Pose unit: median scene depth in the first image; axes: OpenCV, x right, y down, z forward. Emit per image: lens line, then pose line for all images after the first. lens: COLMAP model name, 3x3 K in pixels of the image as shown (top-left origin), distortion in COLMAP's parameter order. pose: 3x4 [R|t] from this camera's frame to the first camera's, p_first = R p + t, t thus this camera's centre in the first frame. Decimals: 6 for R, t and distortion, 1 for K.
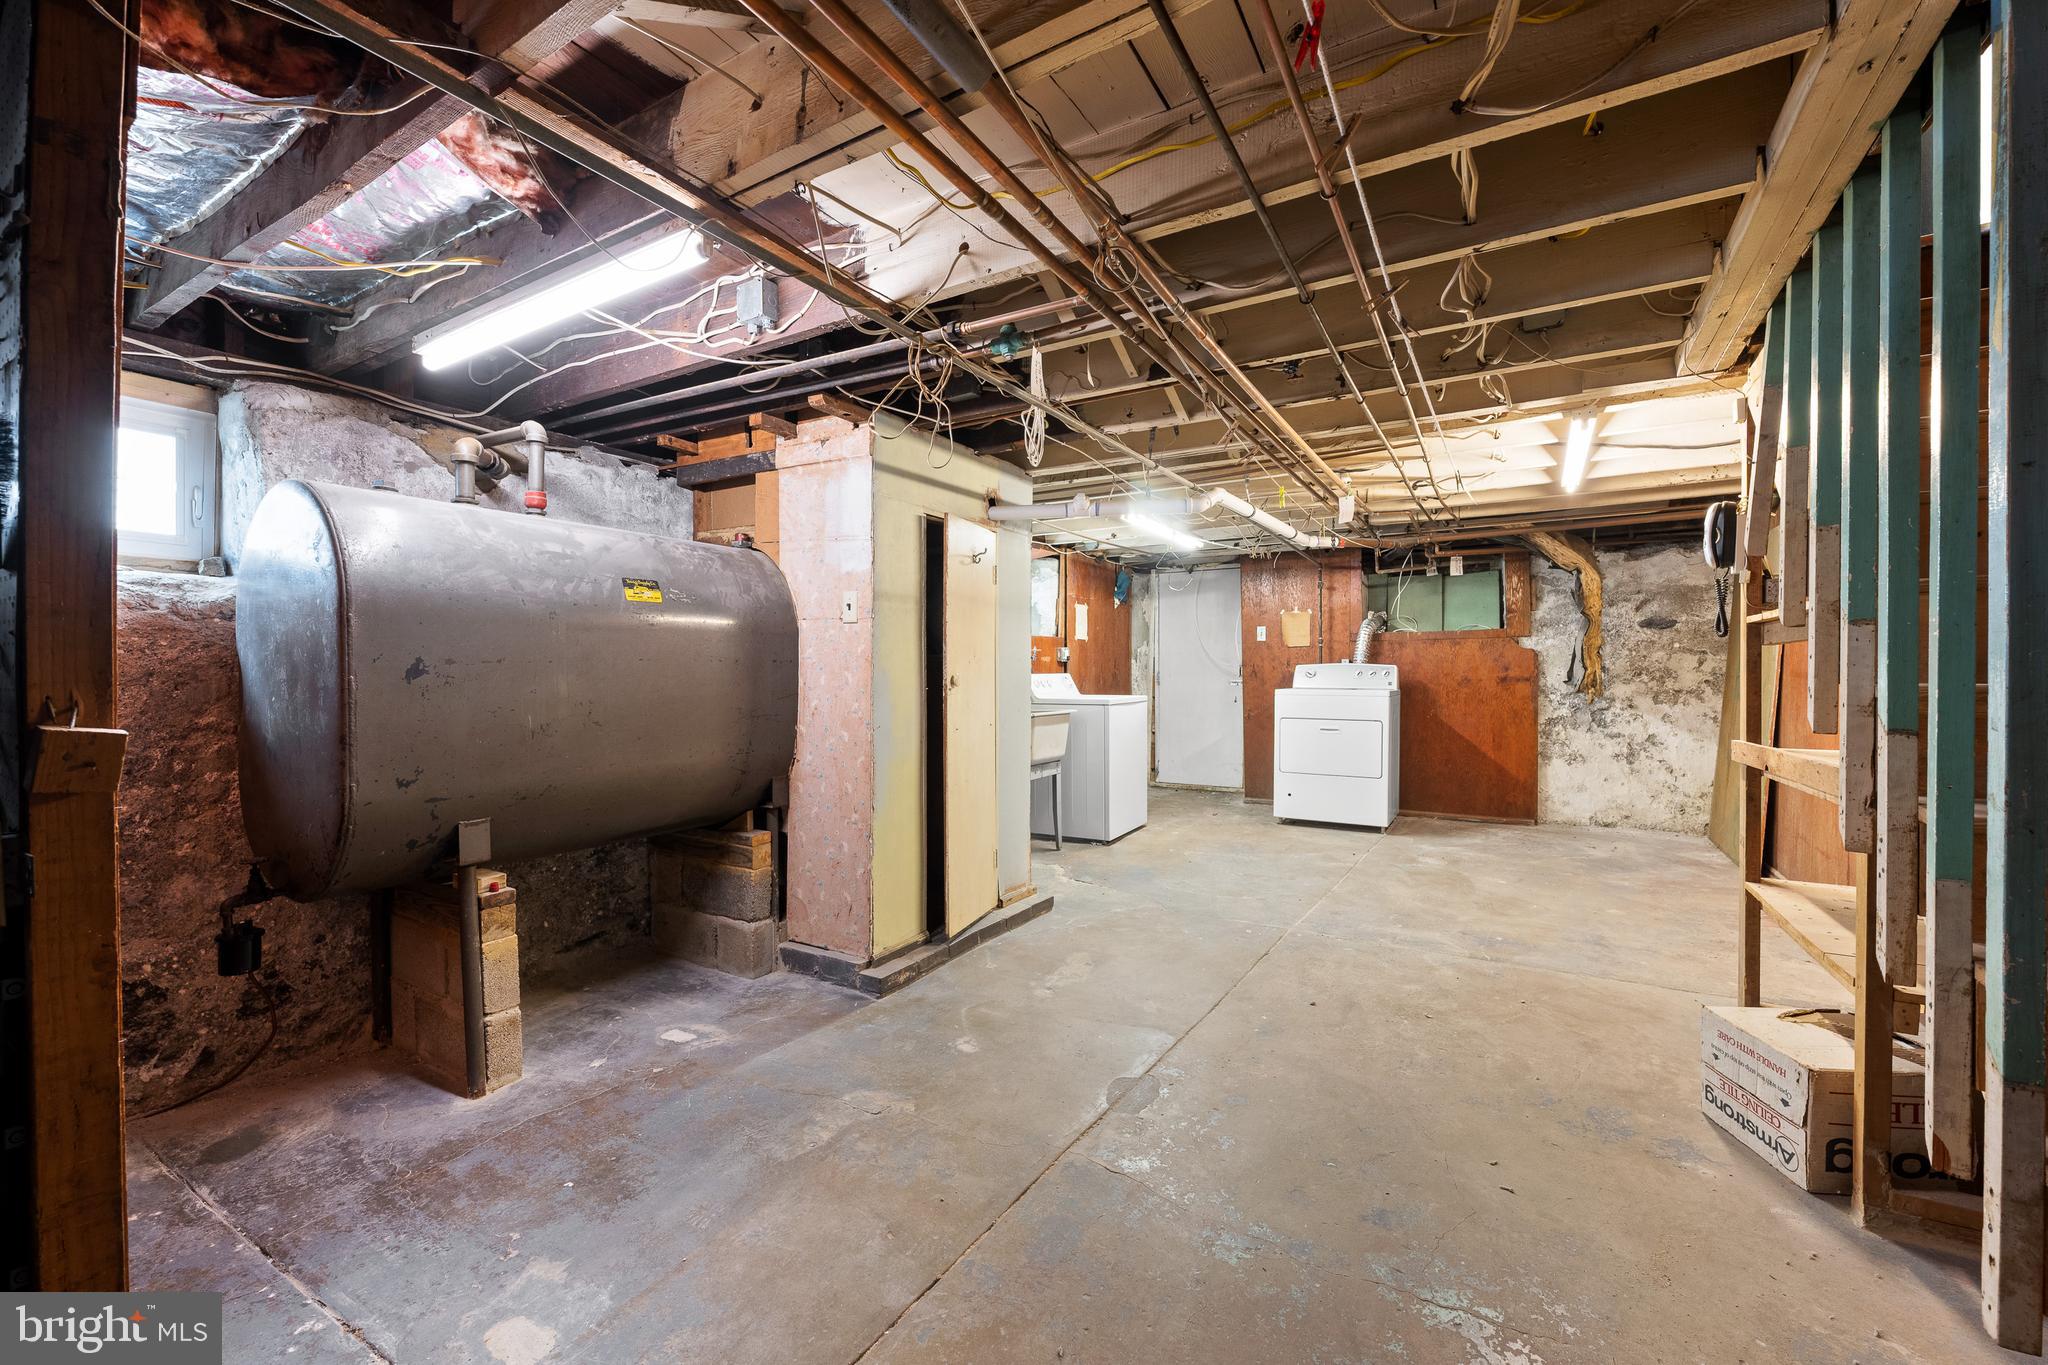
lens RADIAL K [[820.0, 0, 1020.6], [0, 820.0, 691.0], [0, 0, 1]] dist [-0.002518, 0.000049]
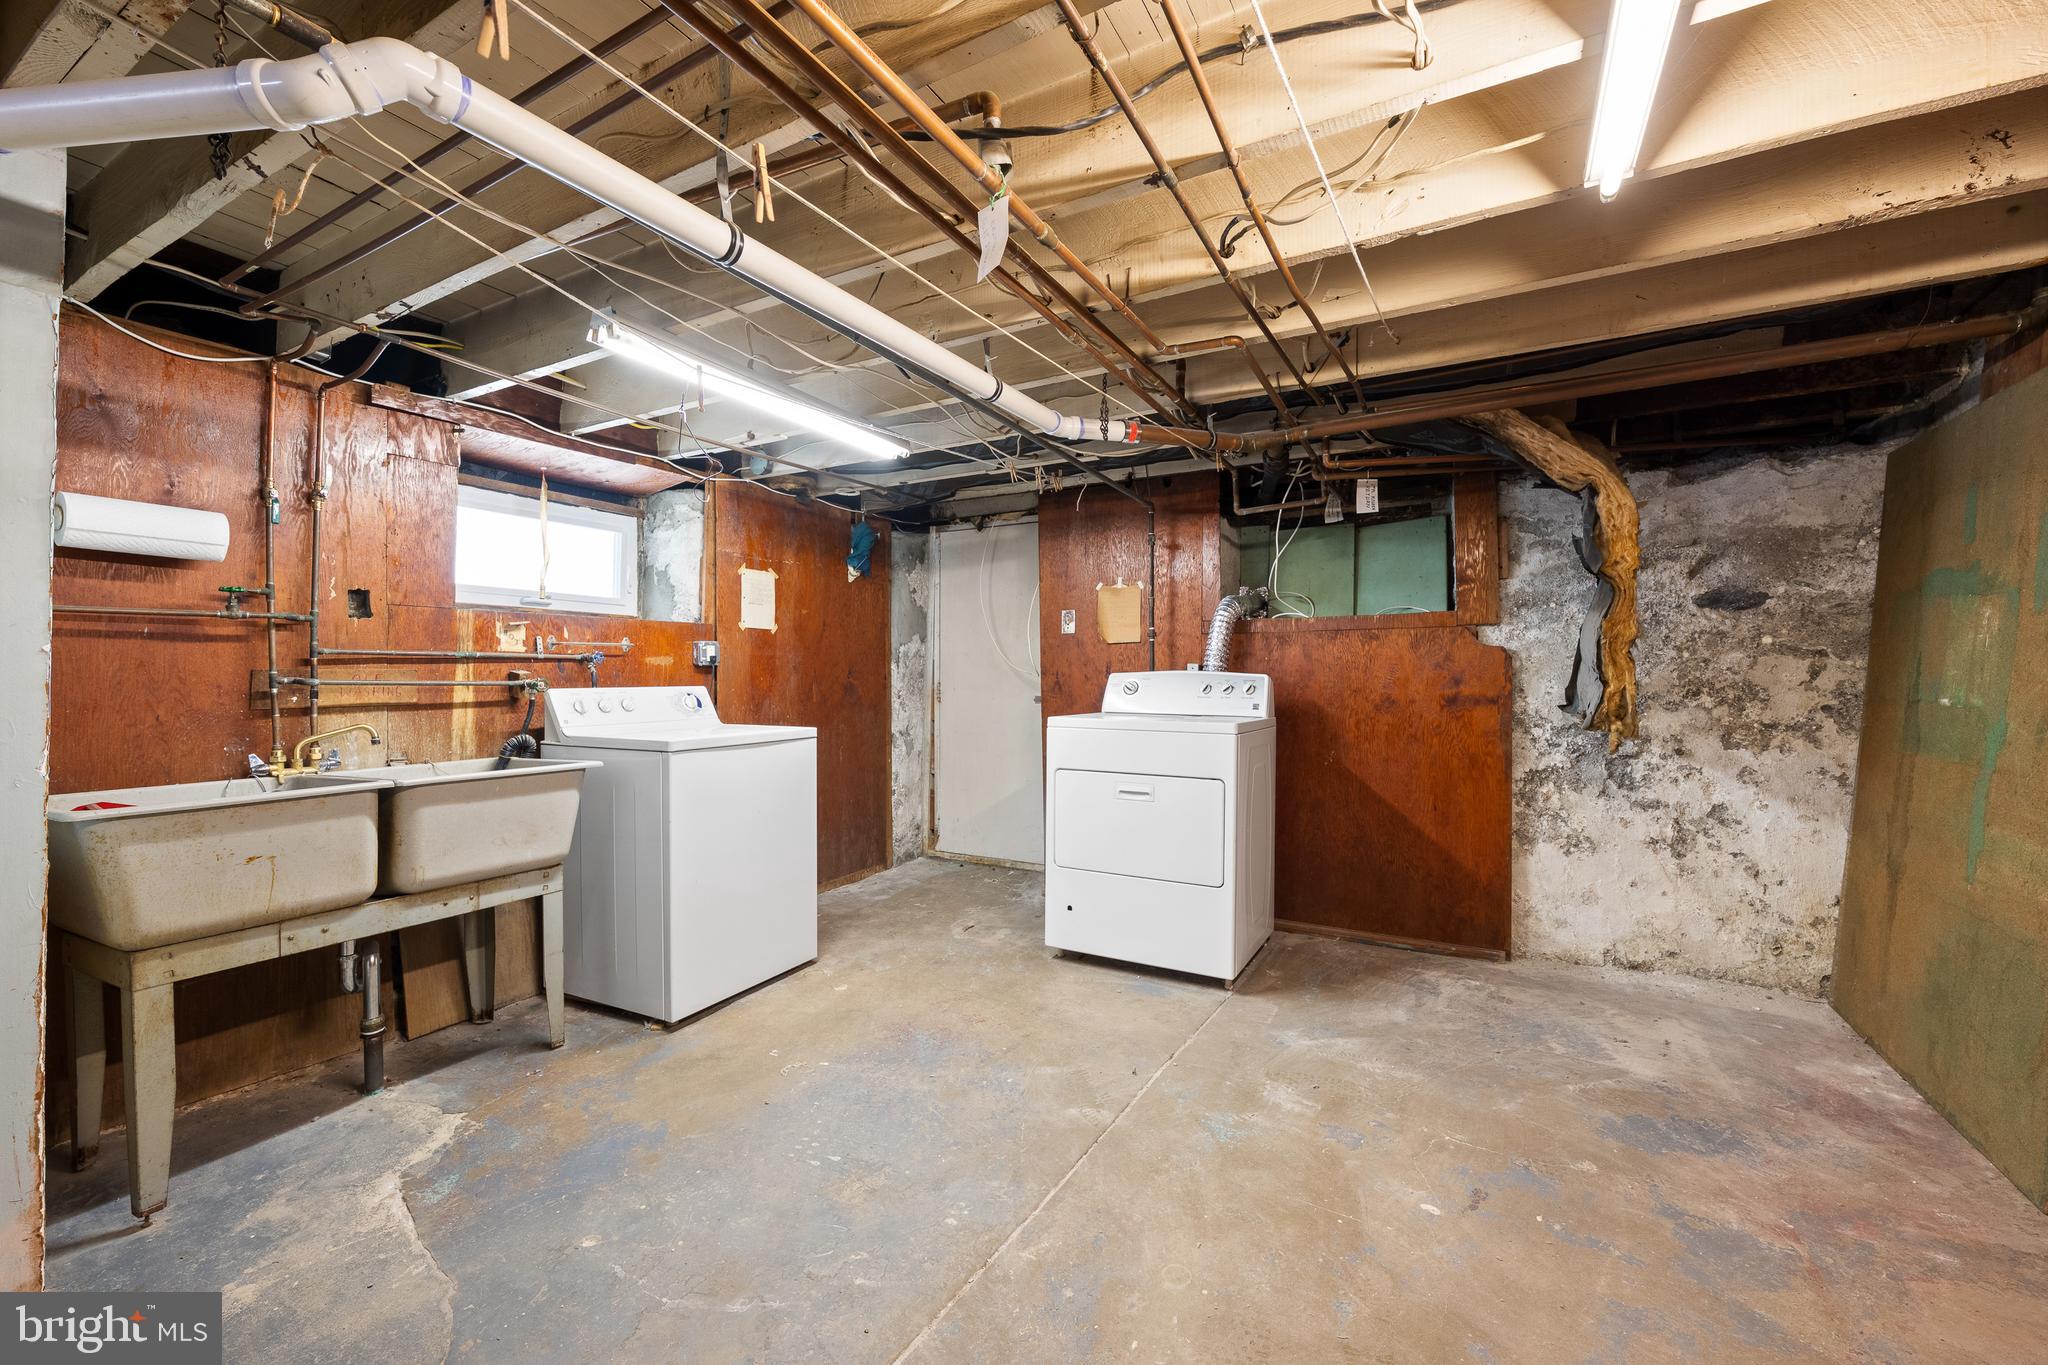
lens RADIAL K [[820.0, 0, 1020.6], [0, 820.0, 691.0], [0, 0, 1]] dist [-0.002518, 0.000049]
pose [[0.999606, 0.004179, 0.027740, 0.281474], [-0.003980, 0.999966, -0.007248, -0.015738], [-0.027770, 0.007135, 0.999589, 0.451428]]
